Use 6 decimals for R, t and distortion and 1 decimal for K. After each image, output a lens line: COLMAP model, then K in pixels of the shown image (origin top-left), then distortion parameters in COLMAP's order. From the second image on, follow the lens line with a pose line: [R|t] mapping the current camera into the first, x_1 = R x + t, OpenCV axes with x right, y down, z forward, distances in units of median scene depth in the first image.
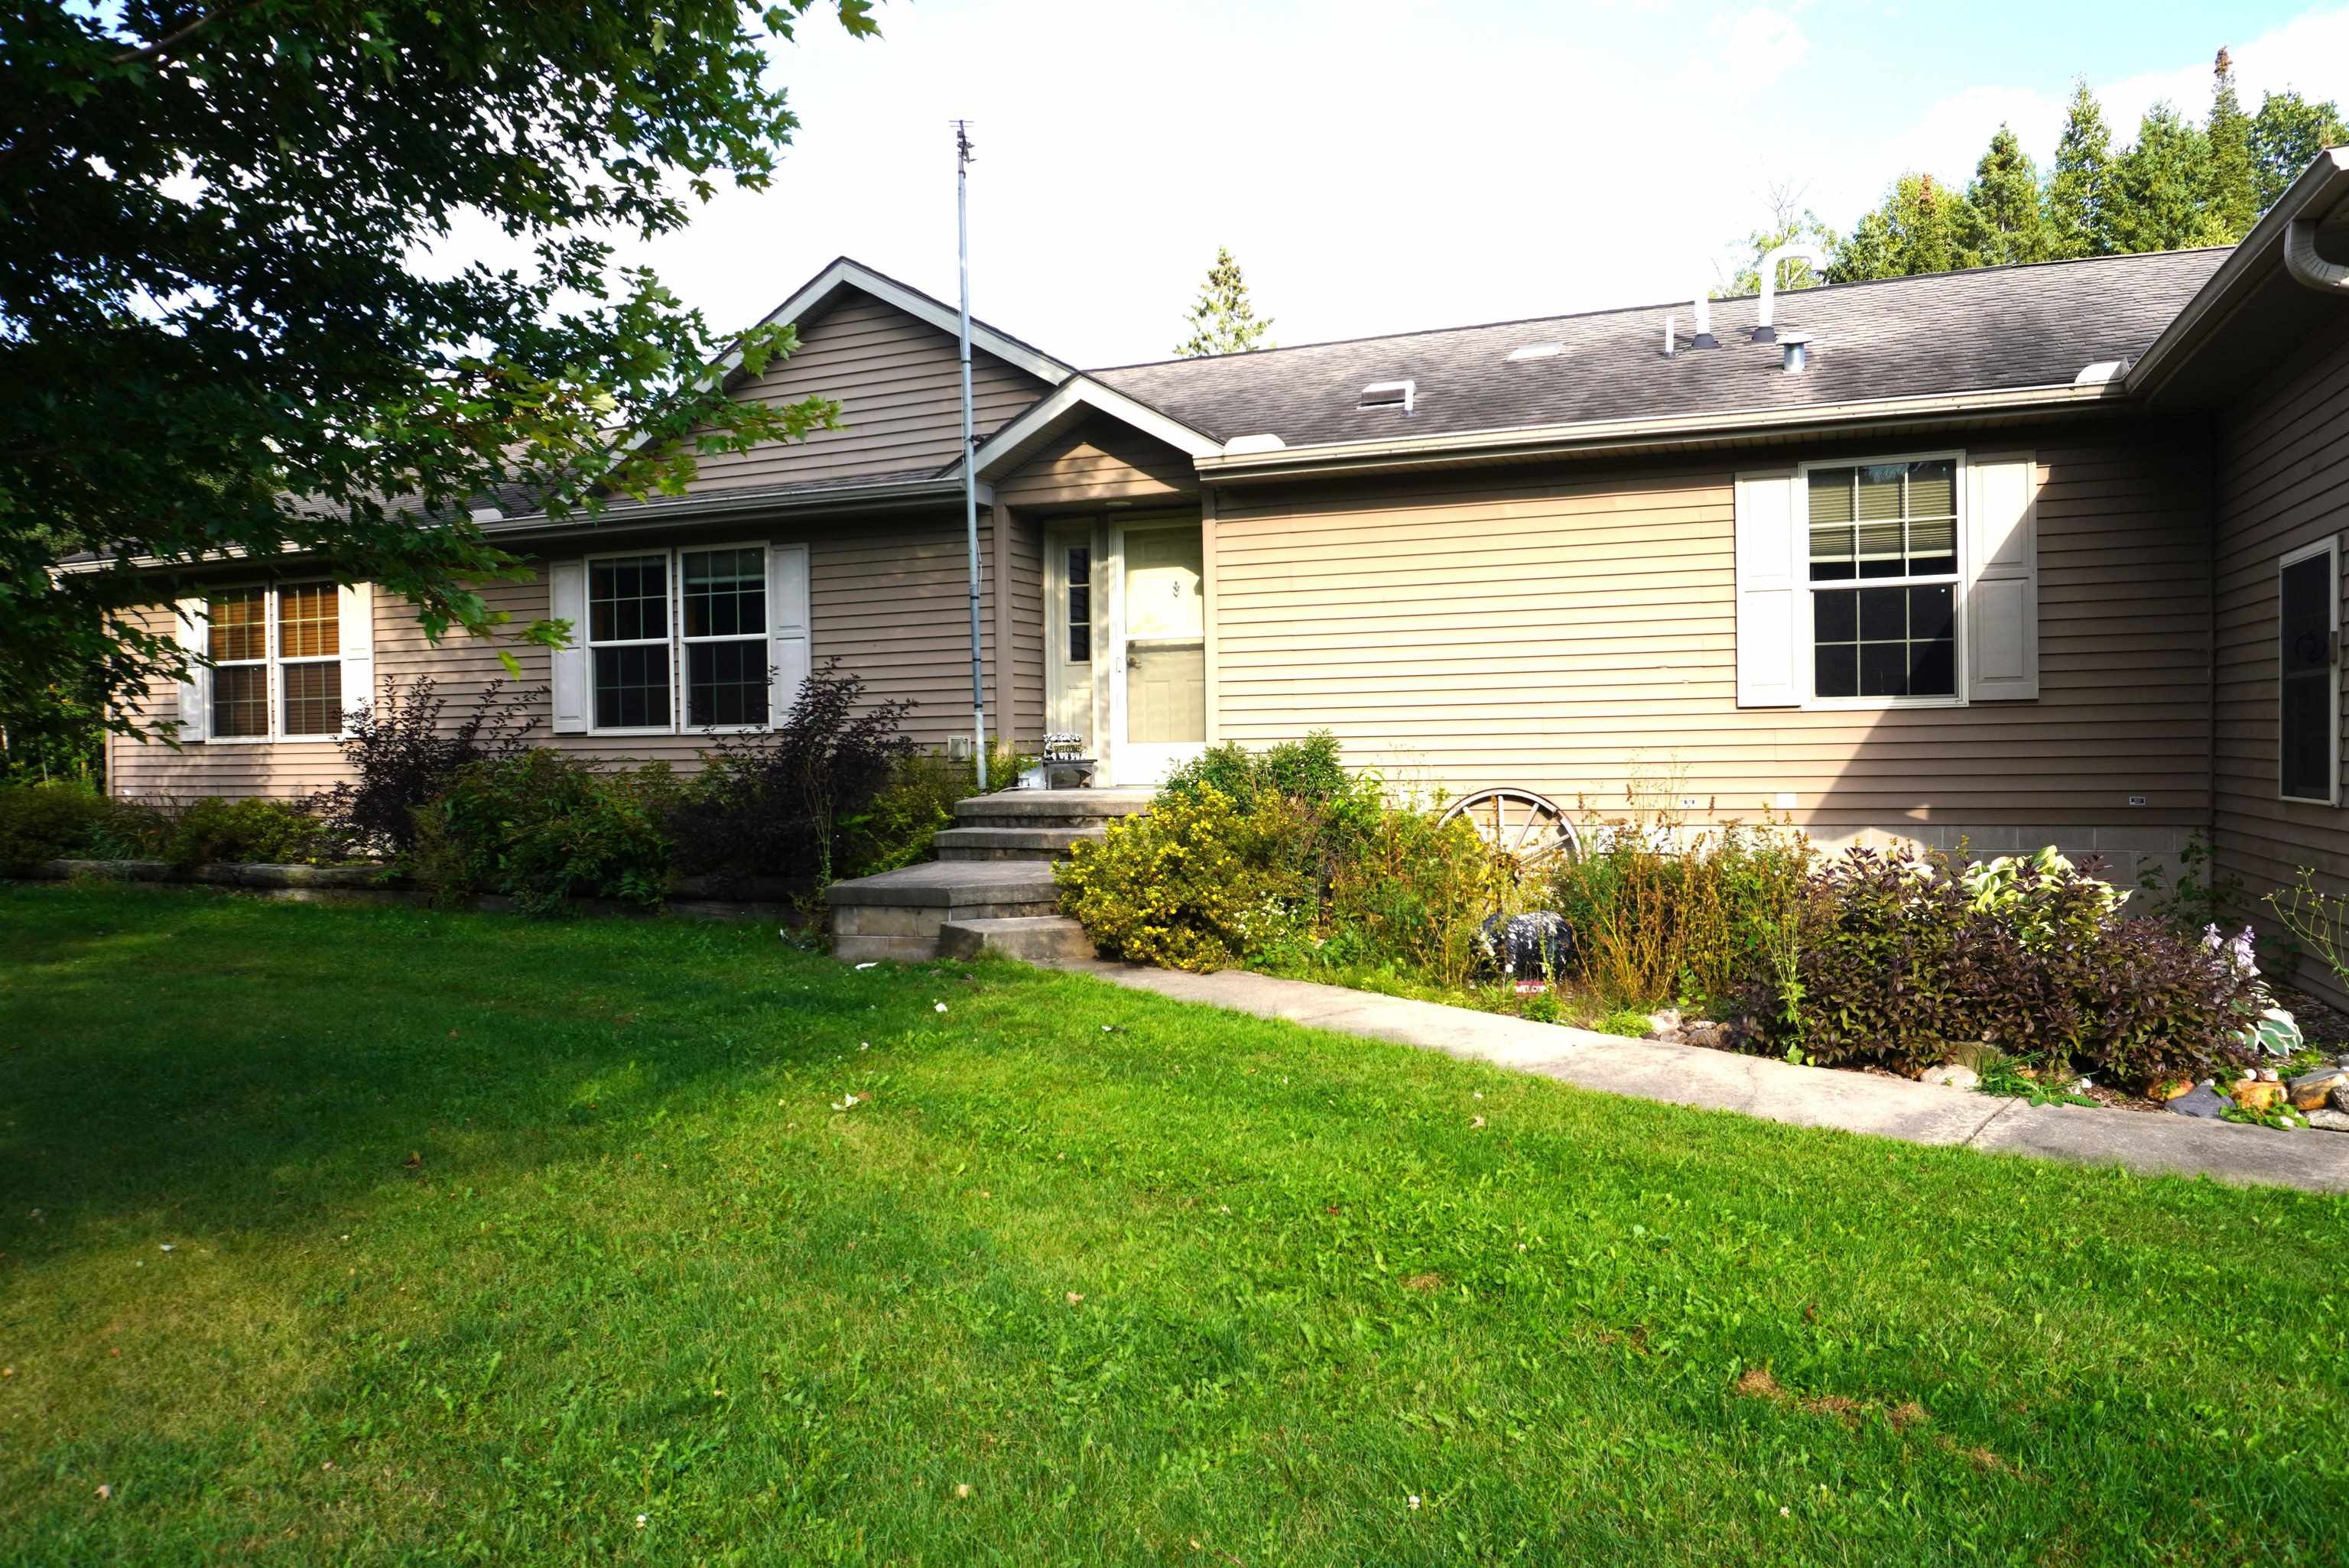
lens RADIAL K [[1565.5, 0, 1175.2], [0, 1565.5, 771.6], [0, 0, 1]] dist [-0.039967, 0.018116]
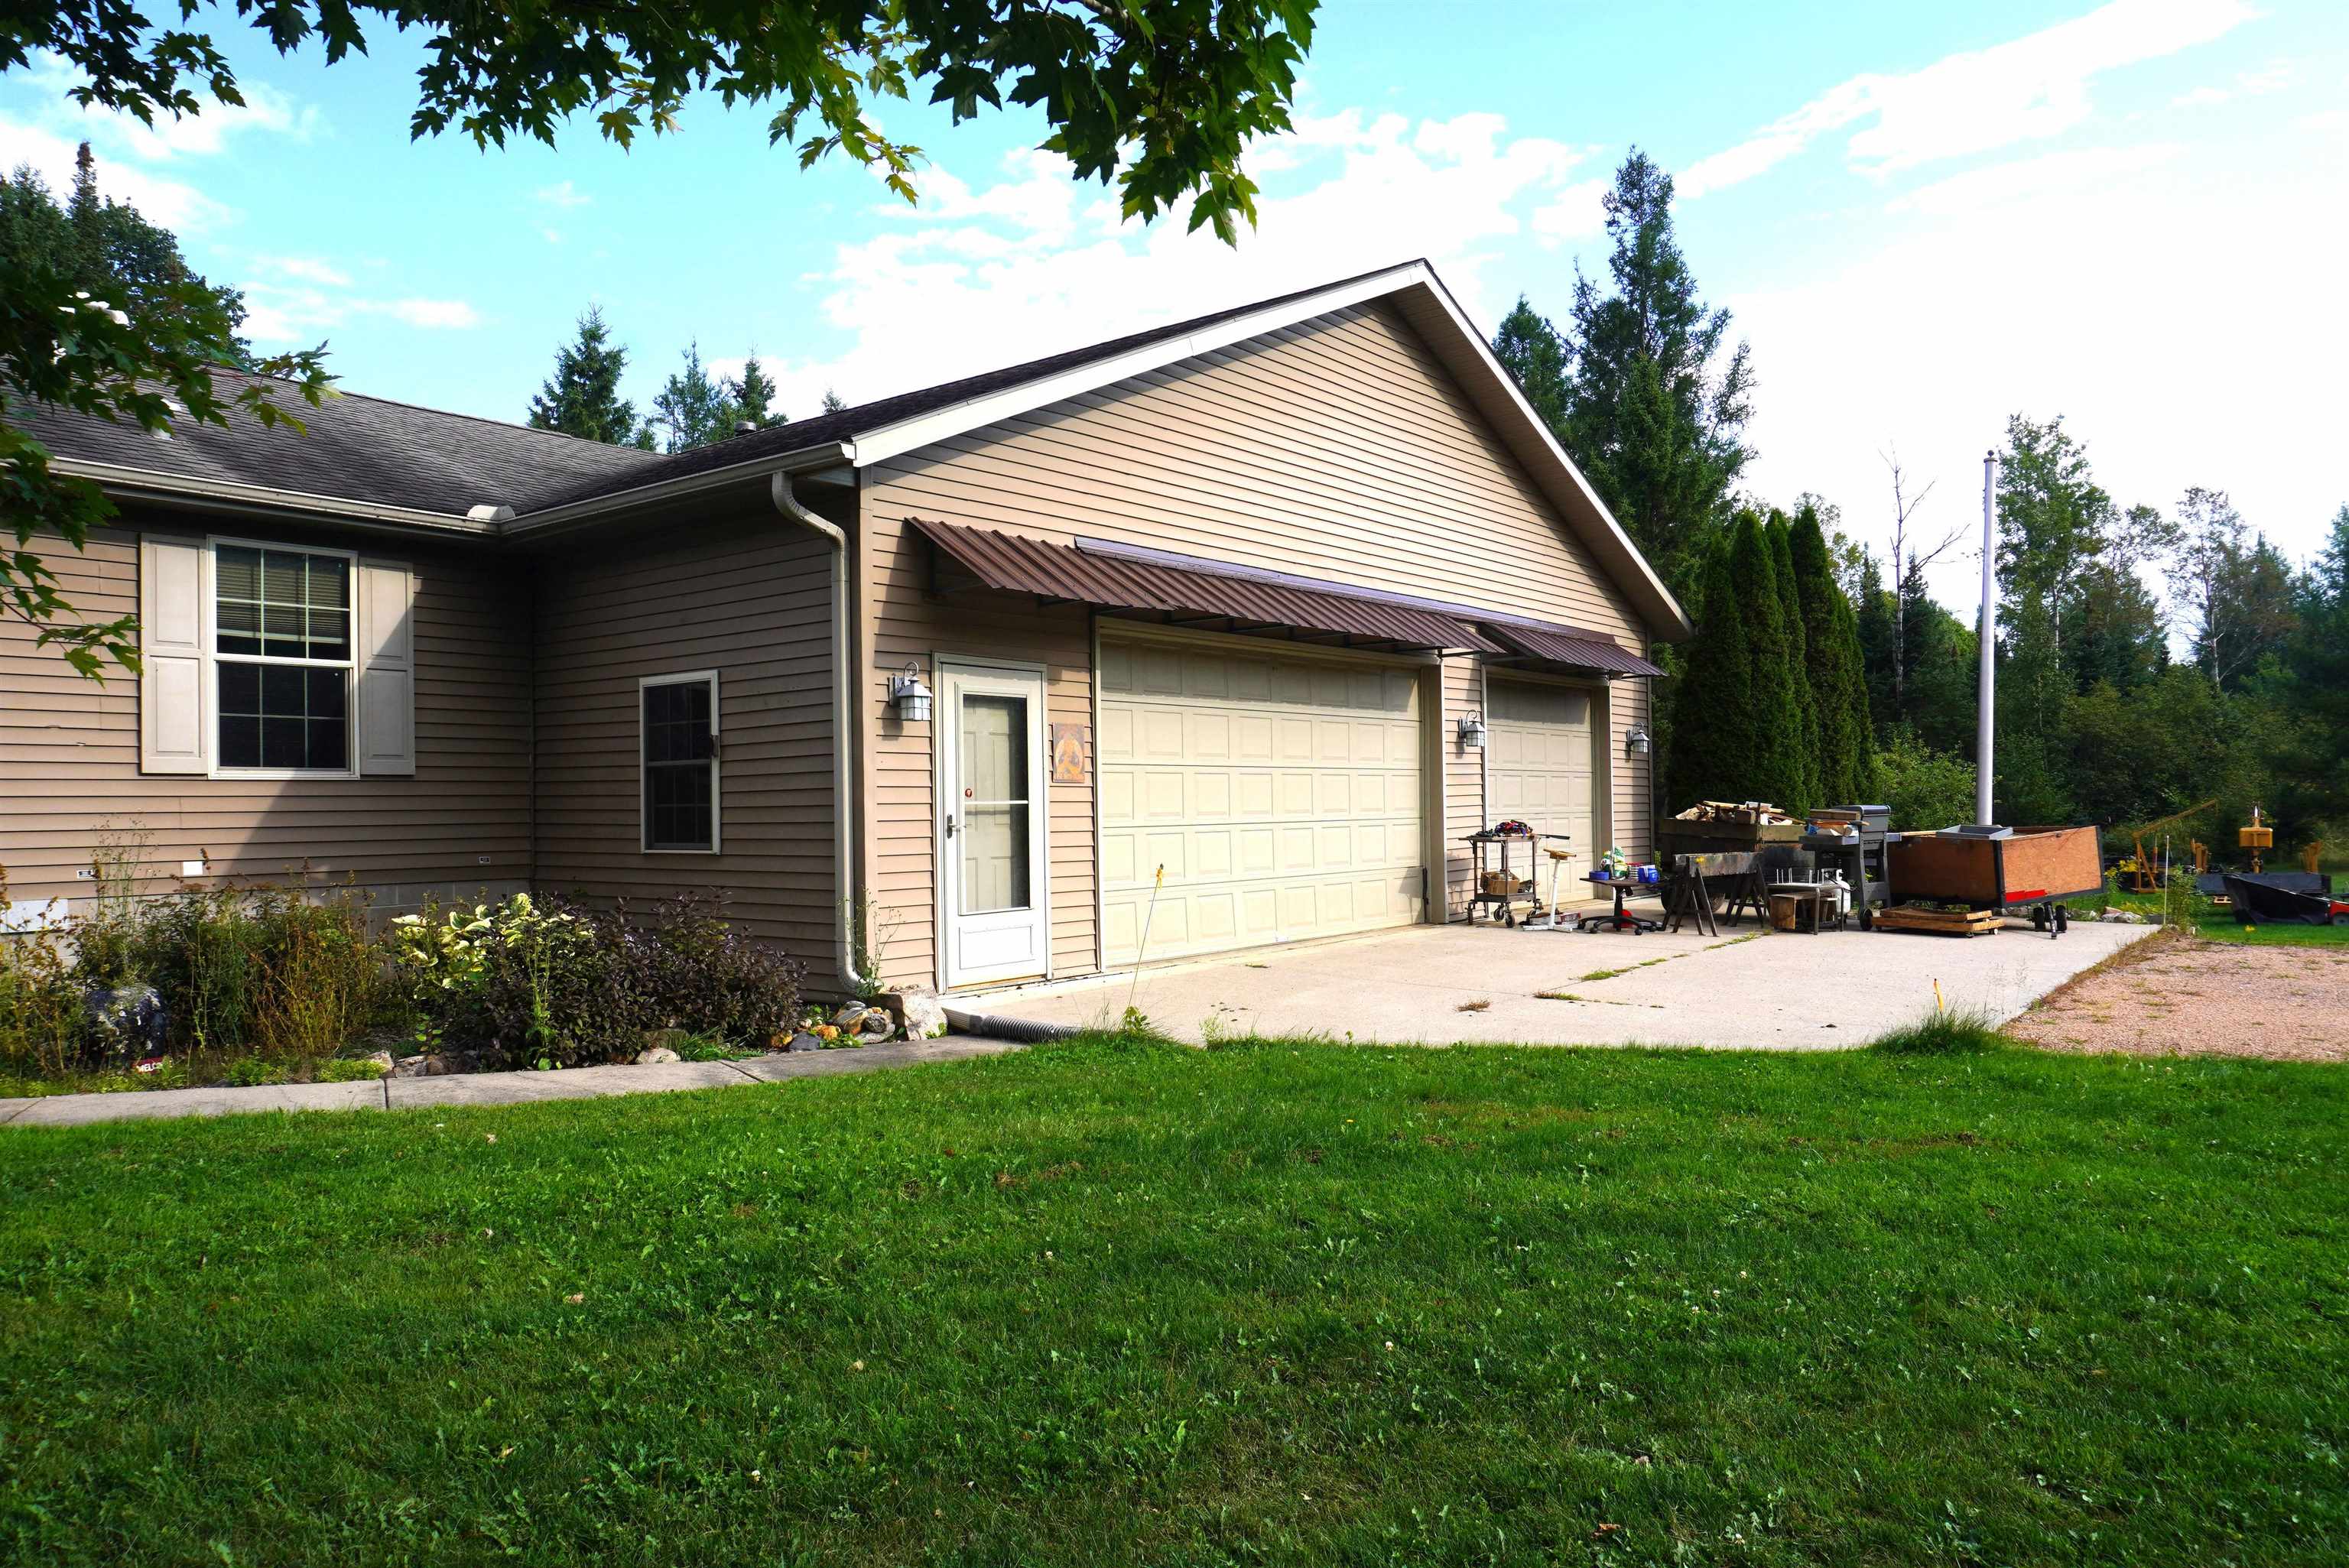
lens RADIAL K [[1565.5, 0, 1186.0], [0, 1565.5, 793.9], [0, 0, 1]] dist [-0.039967, 0.018116]
pose [[0.267442, 0.018558, 0.963395, -0.410987], [0.018488, 0.999532, -0.024386, 0.007086], [-0.963397, 0.024333, 0.266974, 0.121100]]
